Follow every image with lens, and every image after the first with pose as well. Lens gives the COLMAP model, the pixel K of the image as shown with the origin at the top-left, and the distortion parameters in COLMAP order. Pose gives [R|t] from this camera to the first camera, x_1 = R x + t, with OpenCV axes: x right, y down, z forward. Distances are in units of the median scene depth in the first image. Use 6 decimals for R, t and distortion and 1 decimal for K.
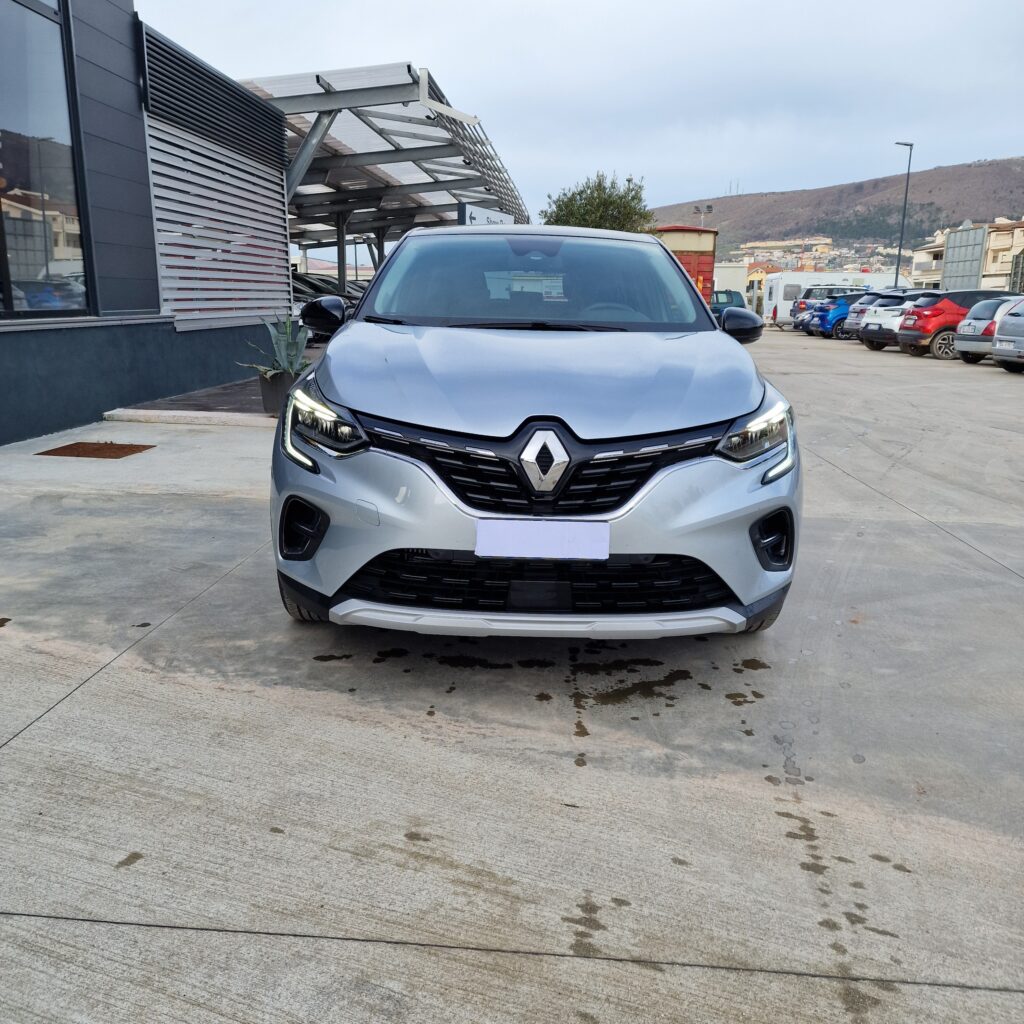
lens RADIAL K [[897.6, 0, 531.4], [0, 897.6, 514.3], [0, 0, 1]] dist [0.093472, -0.082681]
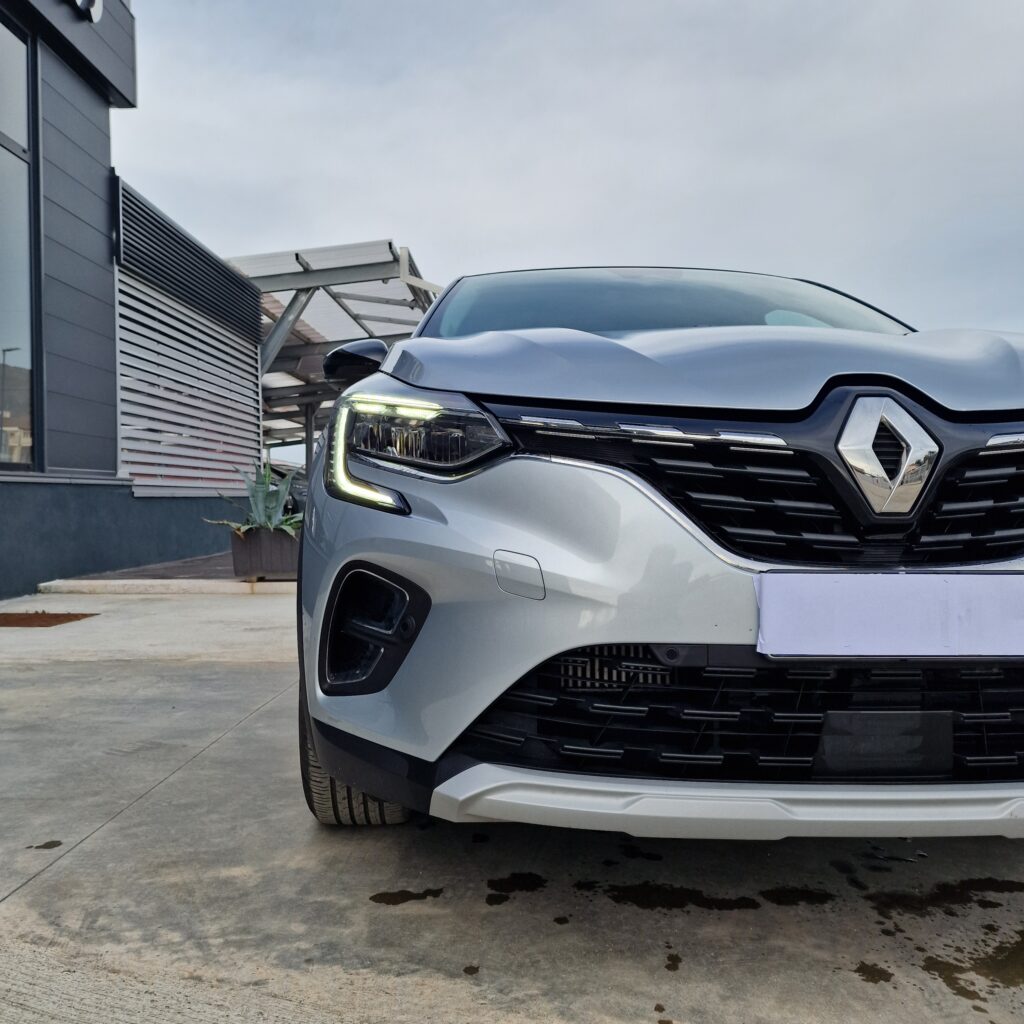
lens RADIAL K [[908.6, 0, 512.1], [0, 908.6, 505.5], [0, 0, 1]] dist [0.075397, -0.070069]
pose [[0.999232, -0.026473, 0.028897, -0.163887], [0.032335, 0.973532, -0.226253, 0.059806], [-0.022142, 0.227014, 0.973640, 0.420325]]
